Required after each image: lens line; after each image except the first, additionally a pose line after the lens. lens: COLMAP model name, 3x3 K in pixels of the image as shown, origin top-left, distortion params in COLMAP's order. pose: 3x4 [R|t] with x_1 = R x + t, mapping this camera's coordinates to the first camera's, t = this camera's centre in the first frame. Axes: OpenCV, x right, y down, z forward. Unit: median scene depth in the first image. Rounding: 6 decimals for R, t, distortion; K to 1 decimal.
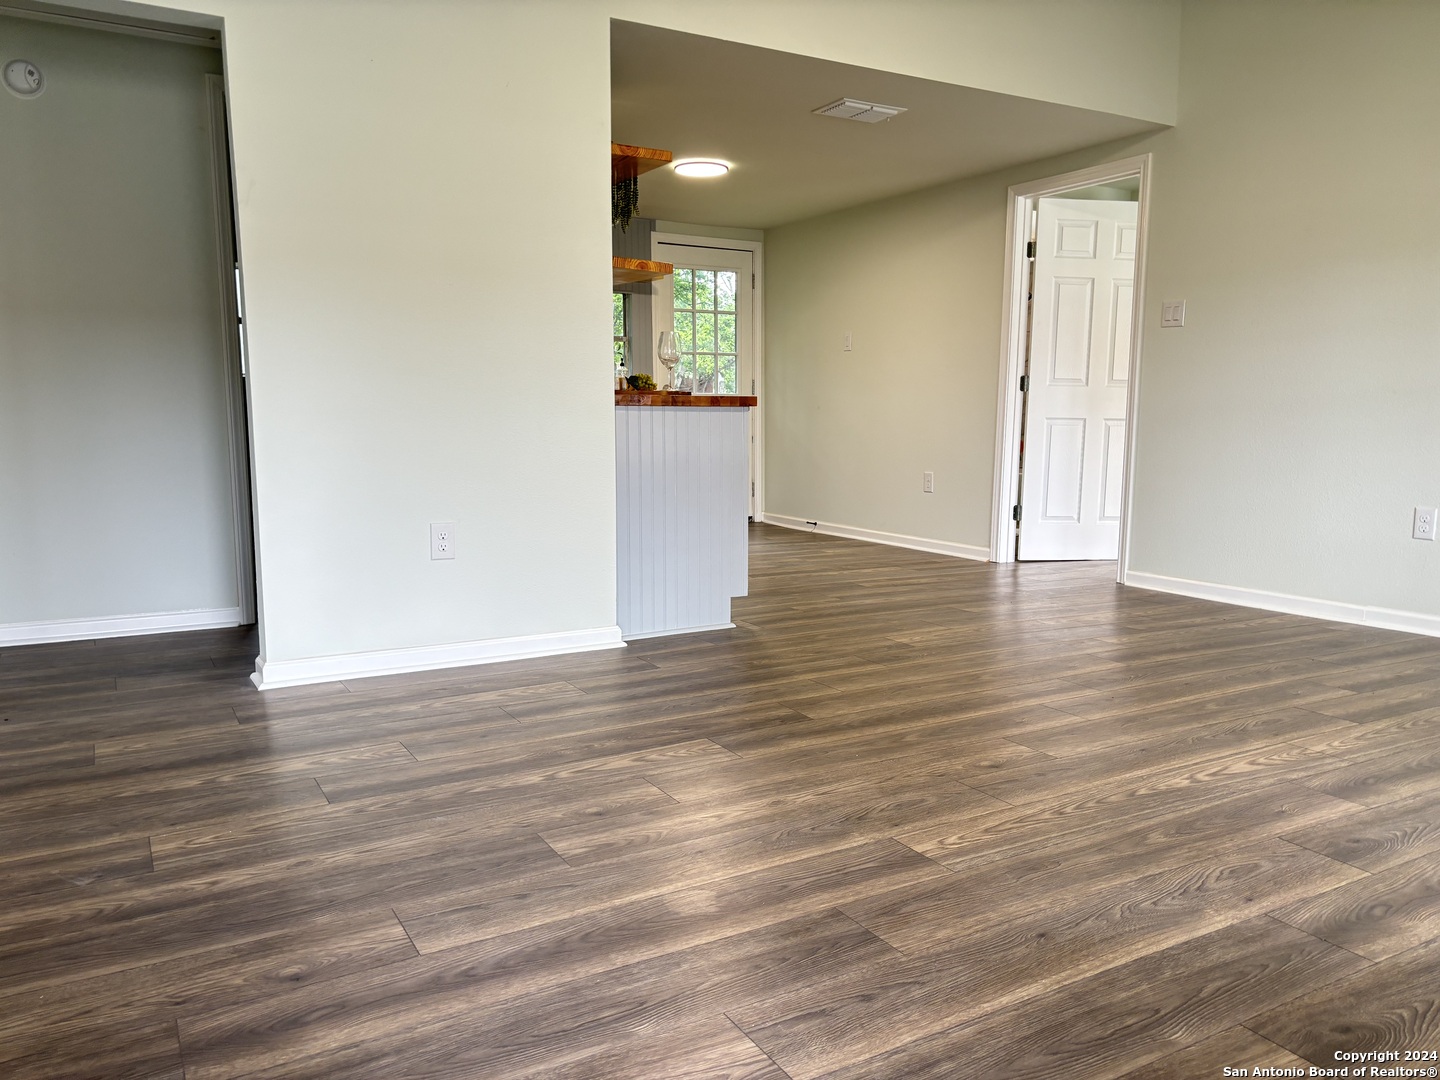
lens RADIAL K [[1091.7, 0, 718.9], [0, 1091.7, 544.7], [0, 0, 1]] dist [0.051826, -0.047081]
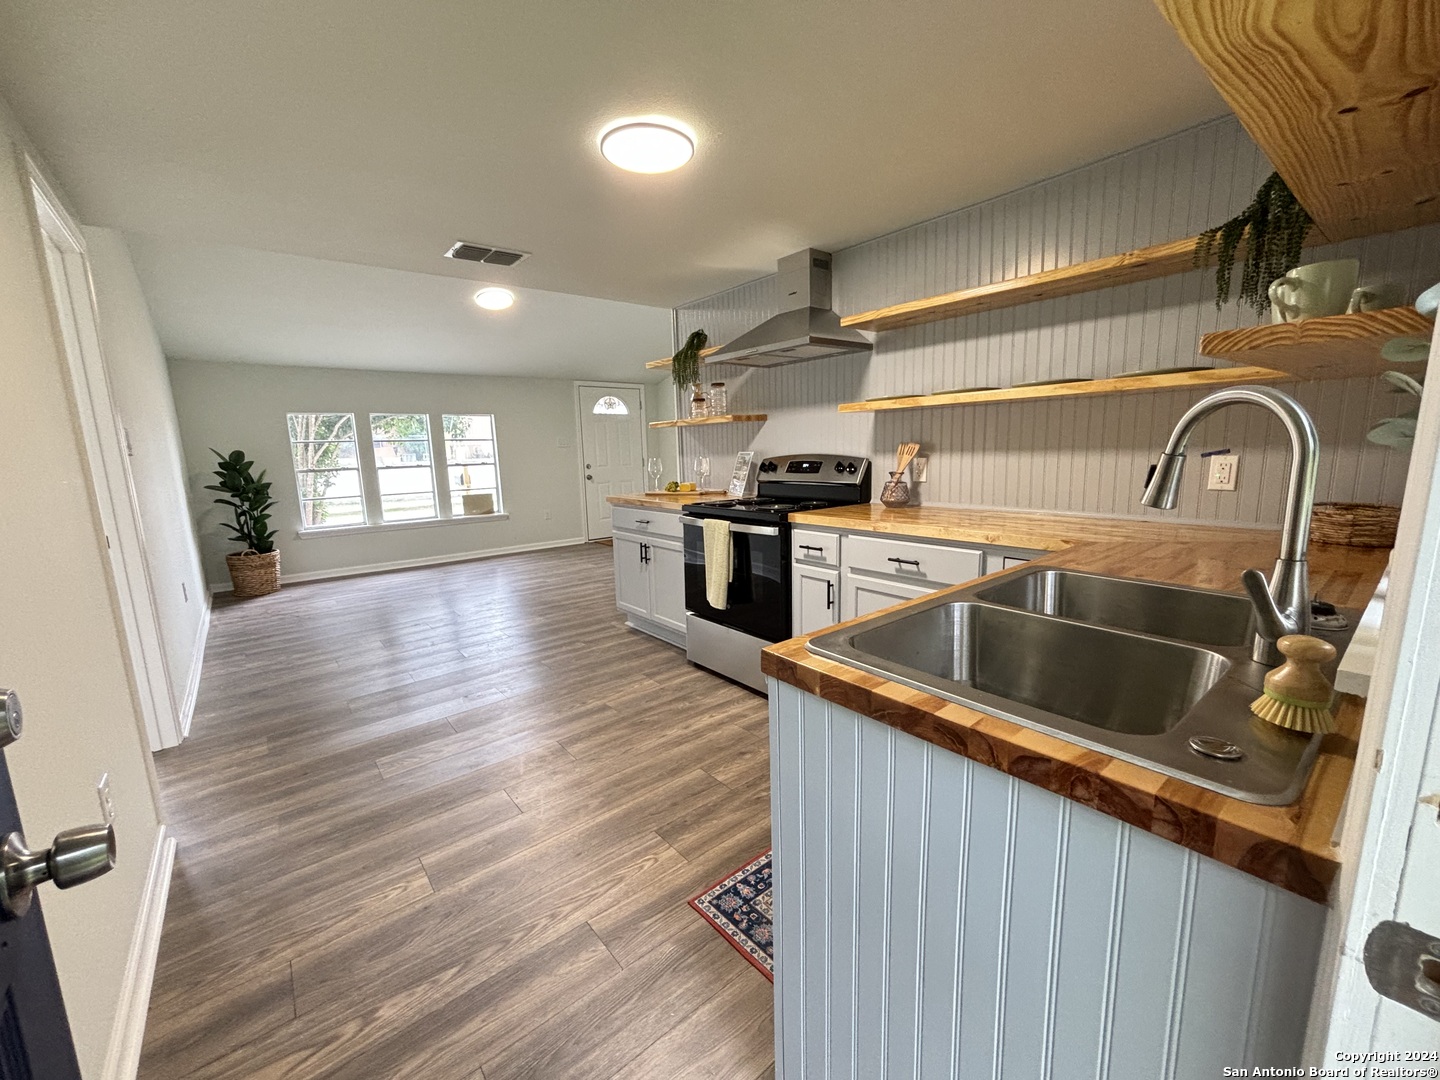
lens RADIAL K [[584.4, 0, 719.3], [0, 584.4, 538.8], [0, 0, 1]] dist [0.000169, 0.001911]
pose [[-0.985529, 0.050029, -0.161954, 0.017514], [0.003071, 0.960565, 0.278040, -0.483811], [0.169477, 0.273519, -0.946818, 2.847881]]
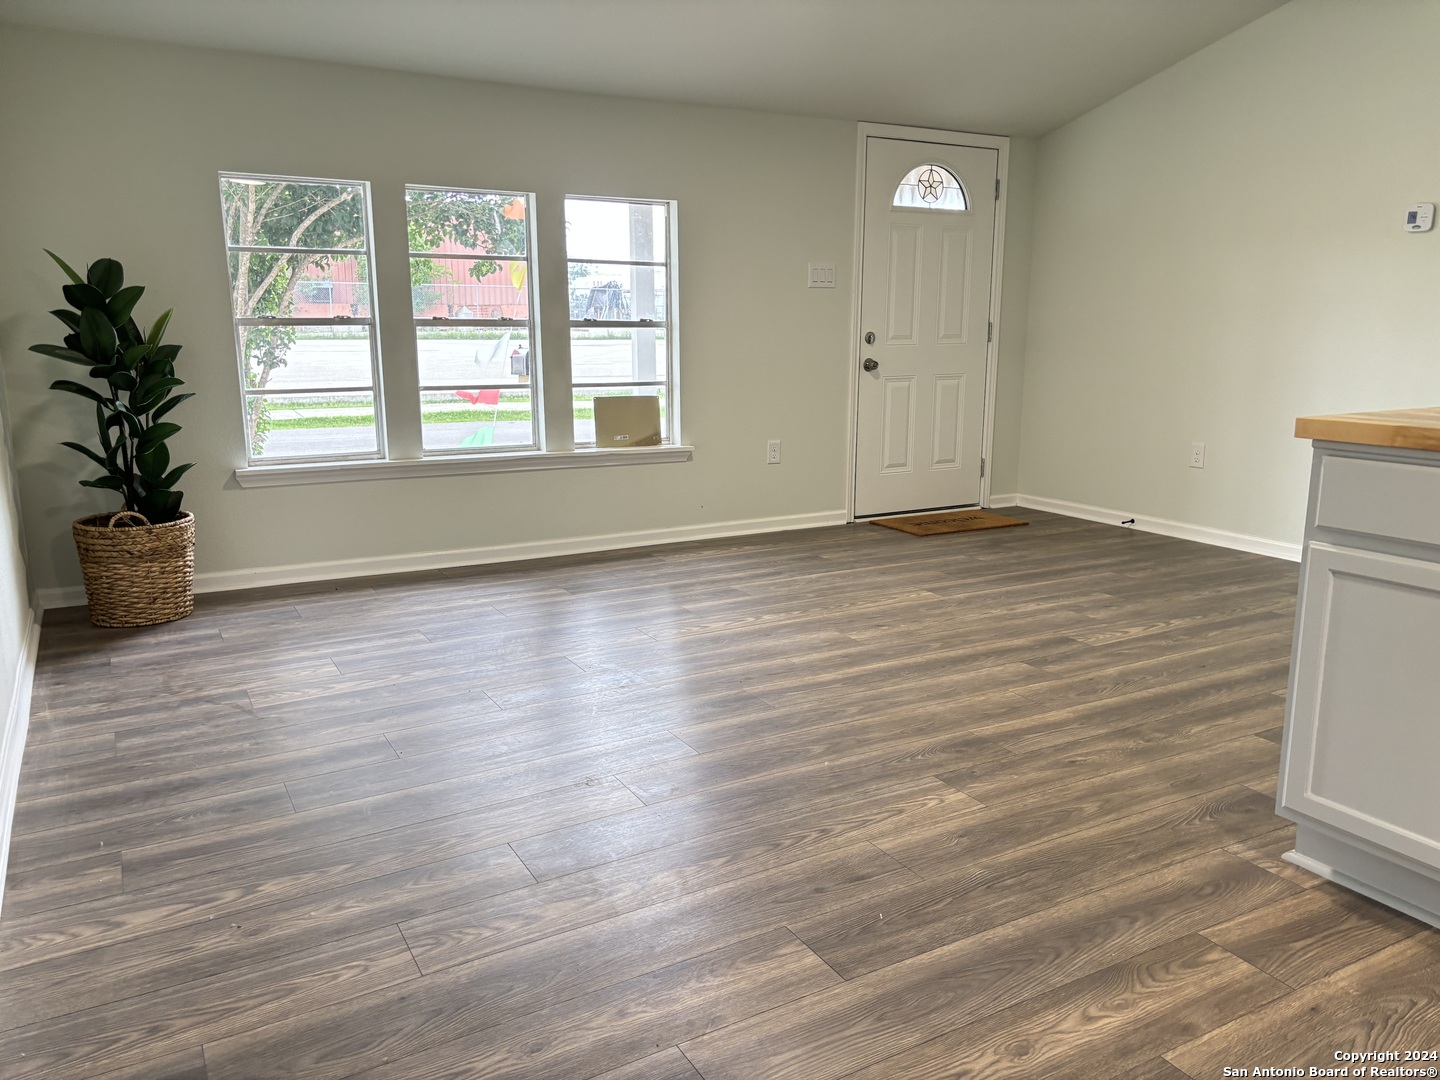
lens RADIAL K [[1091.7, 0, 729.3], [0, 1091.7, 536.3], [0, 0, 1]] dist [0.051826, -0.047081]
pose [[-0.999991, -0.004199, -0.000454, 0.421244], [-0.004128, 0.949276, 0.314417, -0.352742], [-0.000890, 0.314416, -0.949285, 2.191400]]
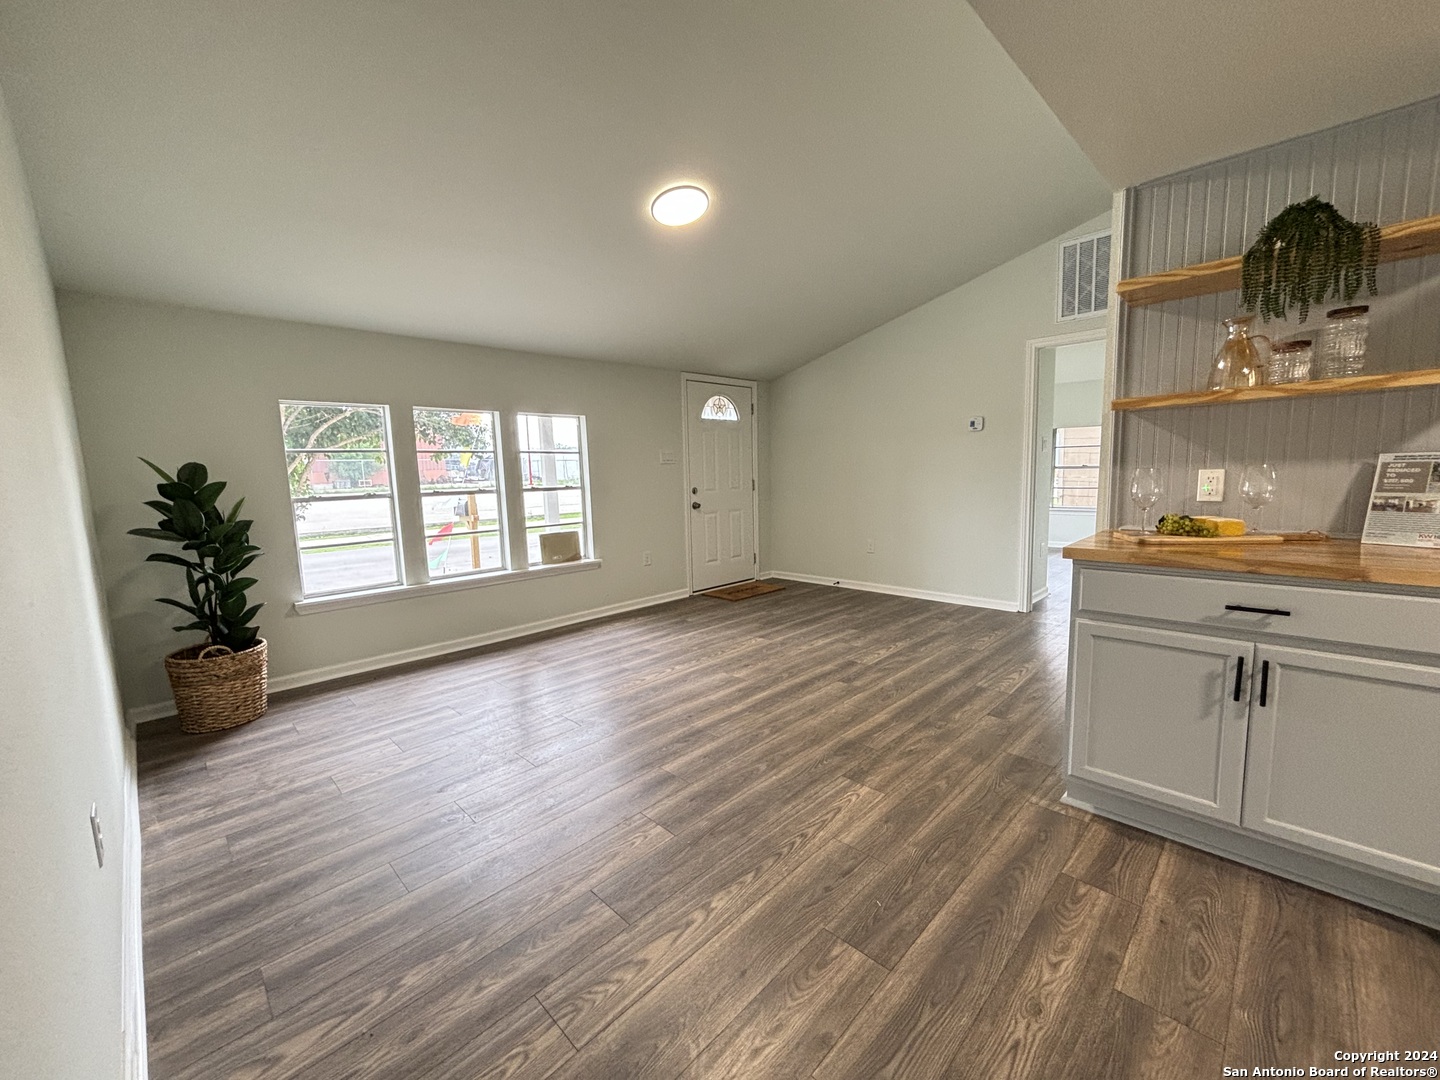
lens RADIAL K [[584.4, 0, 719.9], [0, 584.4, 538.7], [0, 0, 1]] dist [0.000169, 0.001911]
pose [[-0.963316, 0.054778, -0.262718, 0.593406], [-0.008835, 0.971943, 0.235050, -0.362326], [0.268223, 0.228748, -0.935805, 1.994327]]
